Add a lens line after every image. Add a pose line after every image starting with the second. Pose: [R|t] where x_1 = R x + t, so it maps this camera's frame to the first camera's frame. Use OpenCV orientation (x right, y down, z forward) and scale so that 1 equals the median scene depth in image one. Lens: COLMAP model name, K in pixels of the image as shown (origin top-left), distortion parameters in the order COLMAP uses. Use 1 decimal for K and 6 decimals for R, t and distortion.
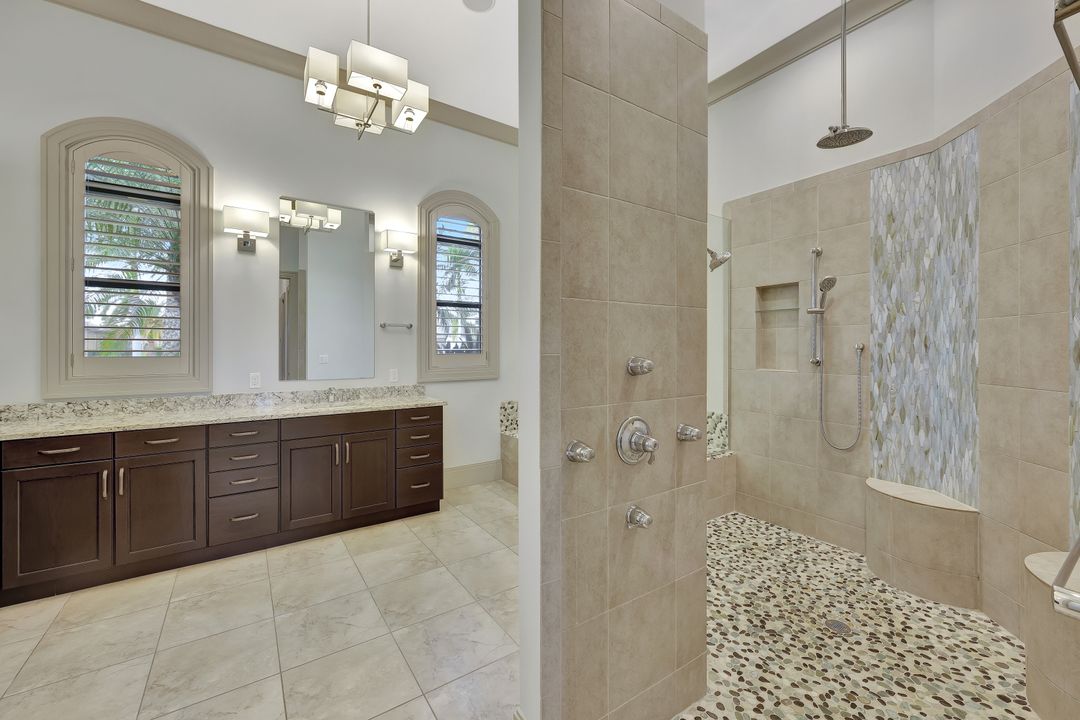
lens RADIAL K [[439.4, 0, 540.2], [0, 439.4, 349.6], [0, 0, 1]] dist [-0.003942, 0.000089]
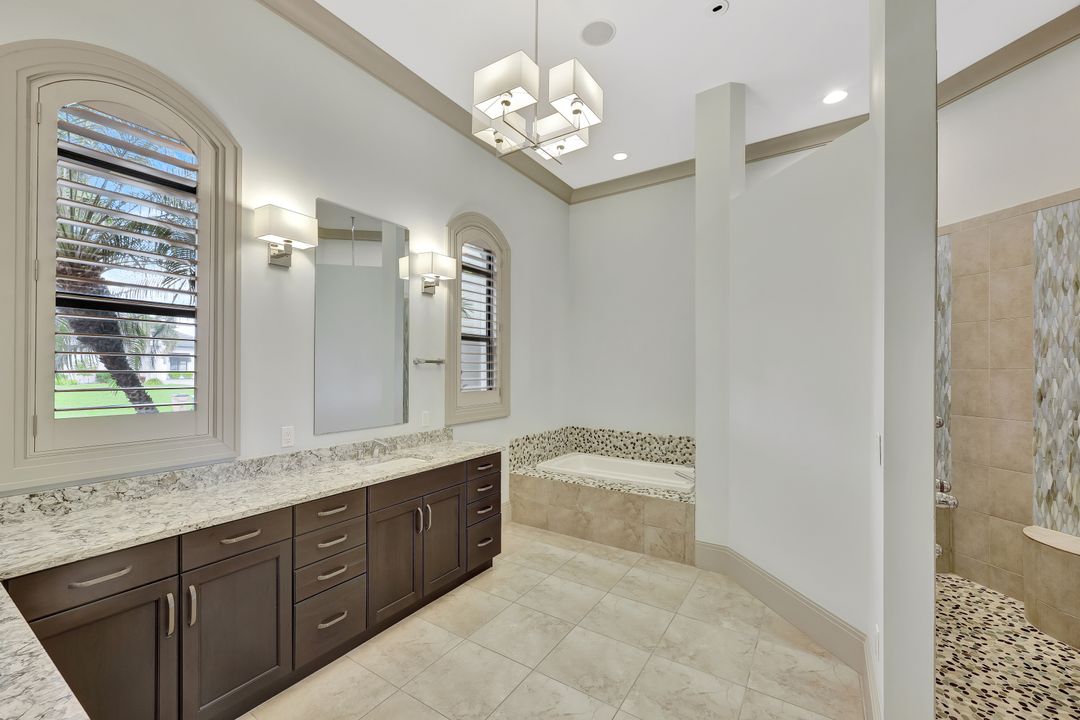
lens RADIAL K [[439.4, 0, 537.4], [0, 439.4, 369.3], [0, 0, 1]] dist [-0.003942, 0.000089]
pose [[0.924401, 0.001045, 0.381421, -0.620415], [-0.000870, 0.999999, -0.000632, -0.053164], [-0.381422, 0.000252, 0.924401, 0.151681]]
